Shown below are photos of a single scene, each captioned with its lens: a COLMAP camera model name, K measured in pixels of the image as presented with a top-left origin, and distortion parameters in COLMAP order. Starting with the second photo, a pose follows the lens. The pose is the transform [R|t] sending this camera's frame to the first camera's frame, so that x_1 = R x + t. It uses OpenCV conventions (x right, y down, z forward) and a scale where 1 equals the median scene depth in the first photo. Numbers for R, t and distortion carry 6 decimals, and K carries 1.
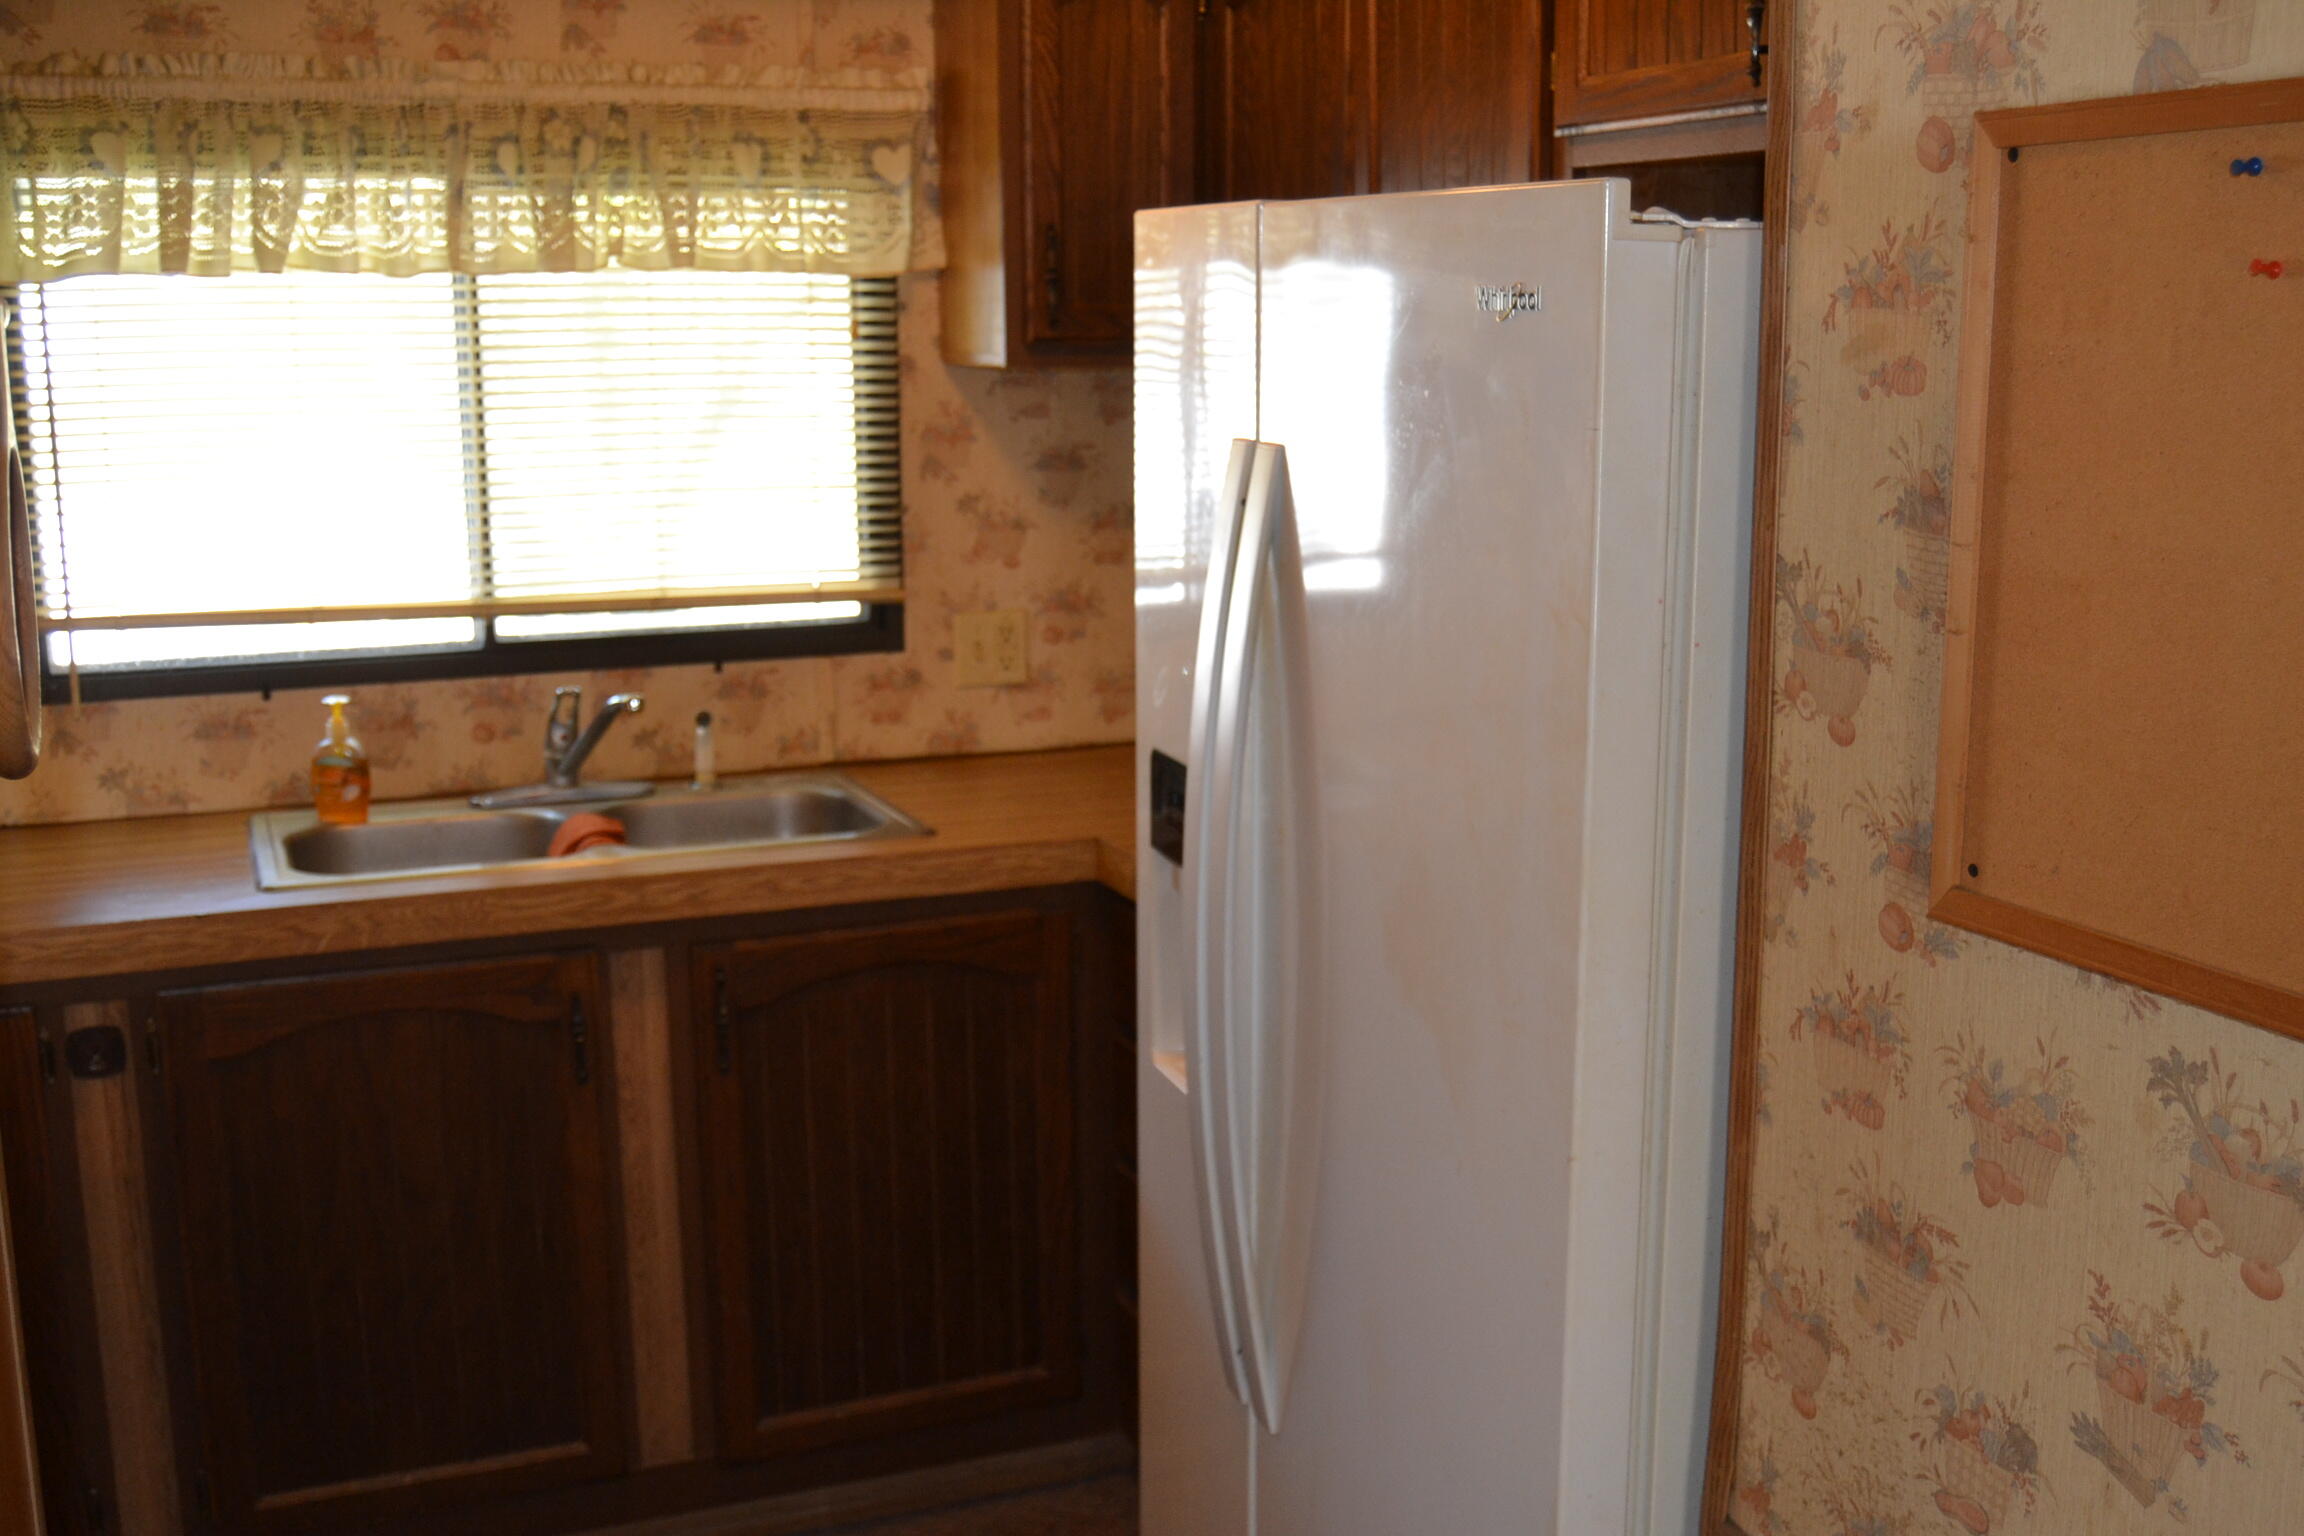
lens RADIAL K [[2341.8, 0, 1151.4], [0, 2341.8, 769.4], [0, 0, 1]] dist [-0.051567, 0.000000]
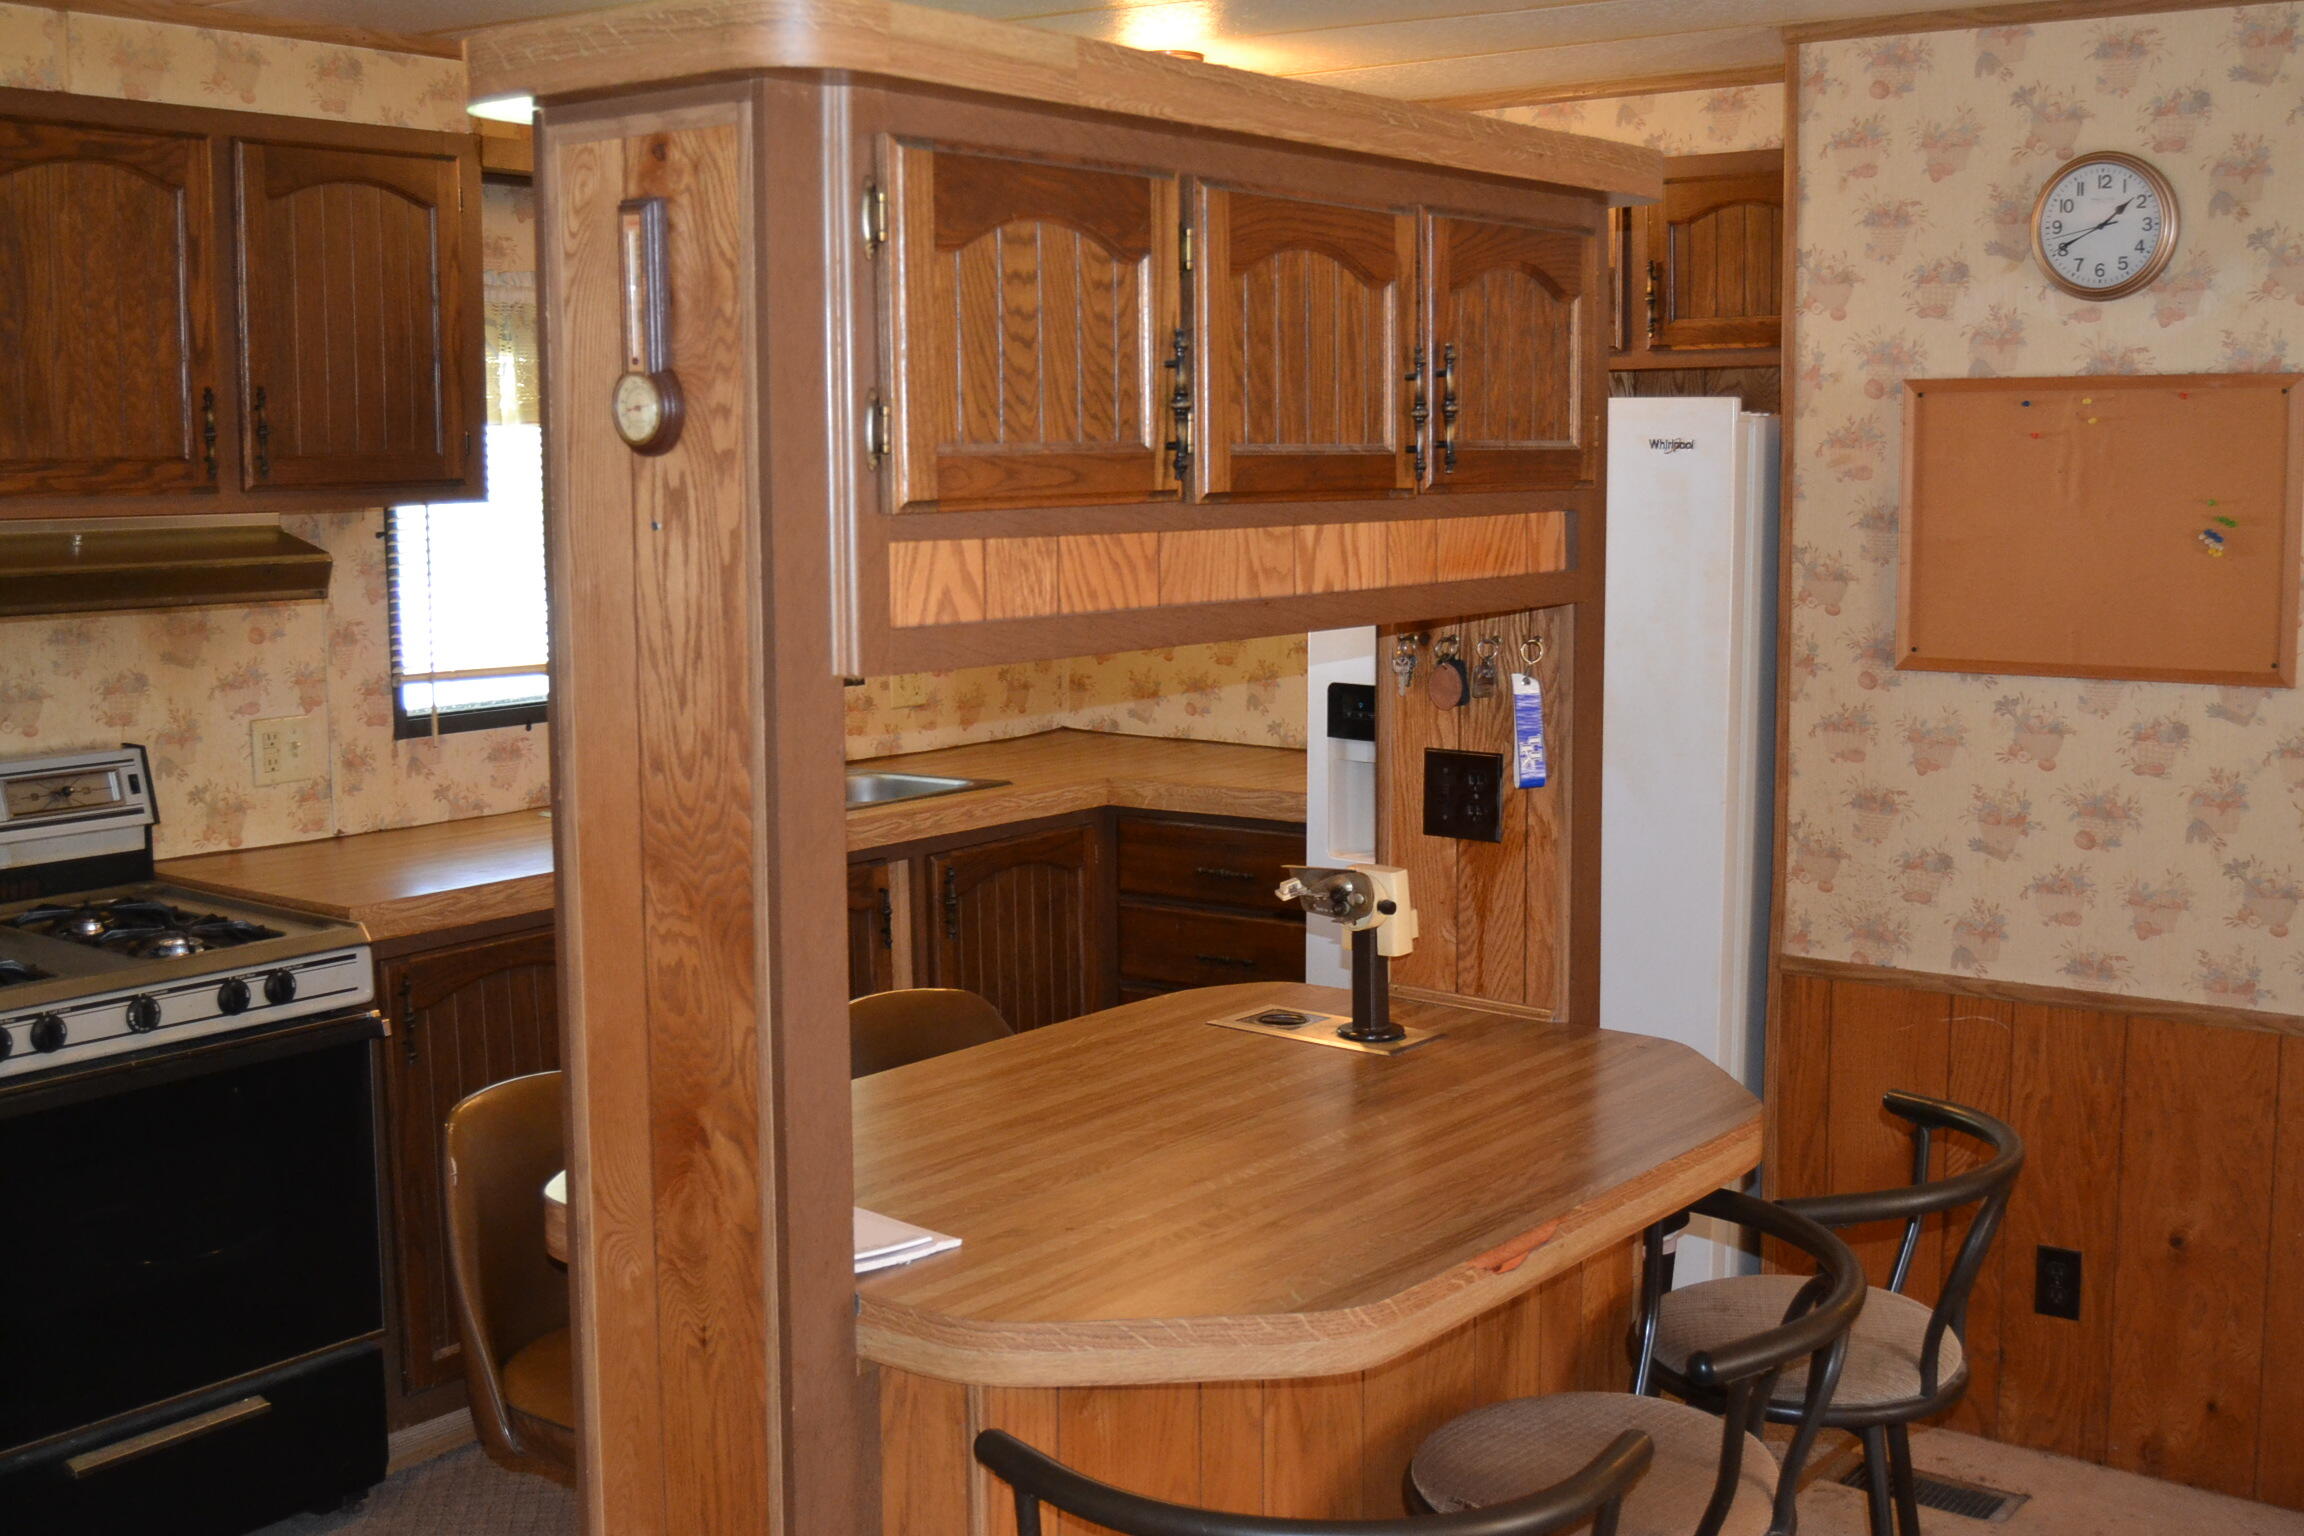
lens RADIAL K [[2600.7, 0, 1152.3], [0, 2600.7, 763.6], [0, 0, 1]] dist [0.001849, 0.000000]
pose [[0.868995, -0.067327, 0.490219, -1.845081], [0.099977, 0.994157, -0.040688, 0.201345], [-0.484616, 0.084369, 0.870649, -1.169590]]
